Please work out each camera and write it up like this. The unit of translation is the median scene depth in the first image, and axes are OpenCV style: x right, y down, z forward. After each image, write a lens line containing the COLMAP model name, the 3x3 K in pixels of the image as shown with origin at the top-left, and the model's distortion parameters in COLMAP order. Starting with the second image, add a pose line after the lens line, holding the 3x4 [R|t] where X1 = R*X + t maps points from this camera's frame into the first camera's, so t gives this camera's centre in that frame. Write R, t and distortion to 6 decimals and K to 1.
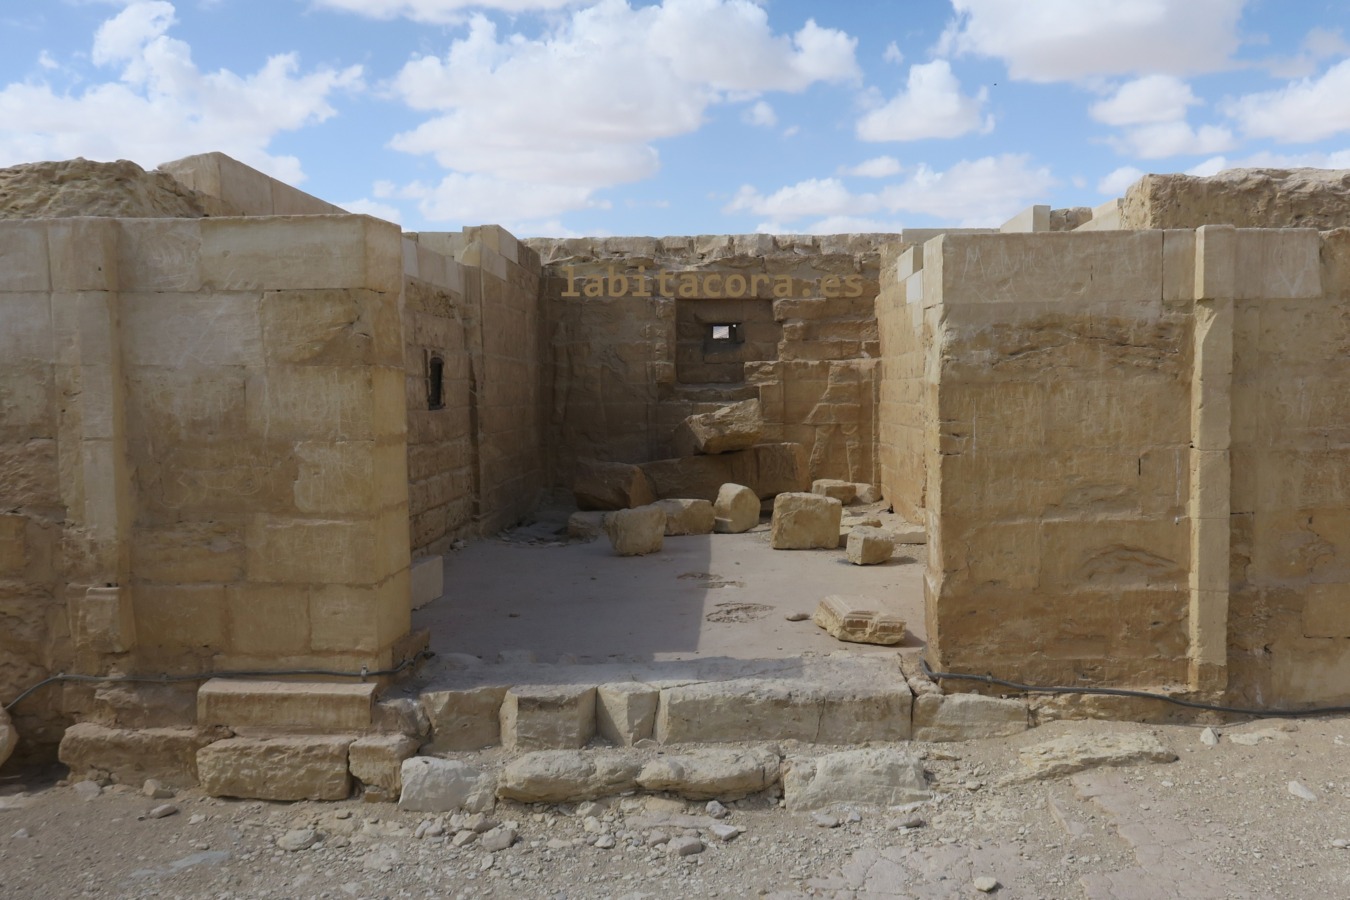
lens RADIAL K [[1330.3, 0, 675.3], [0, 1330.3, 474.3], [0, 0, 1]] dist [-0.025895, -0.012415]
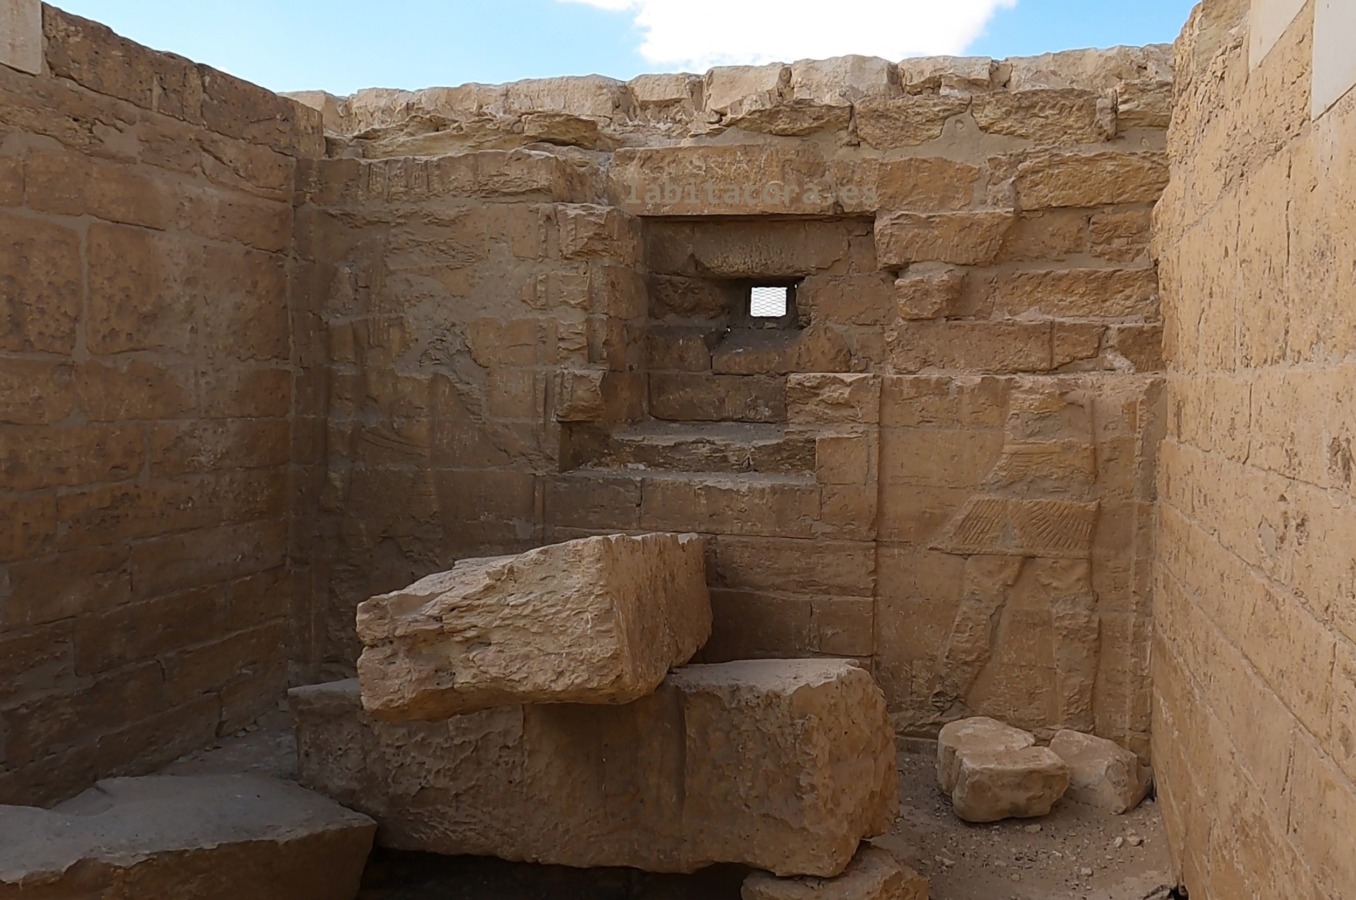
lens RADIAL K [[1227.1, 0, 678.0], [0, 1227.1, 450.0], [0, 0, 1]] dist [-0.006805, -0.002502]
pose [[0.975096, 0.036727, -0.218721, 0.102063], [-0.039066, 0.999216, -0.006377, -0.060285], [0.218315, 0.014763, 0.975767, 0.663249]]
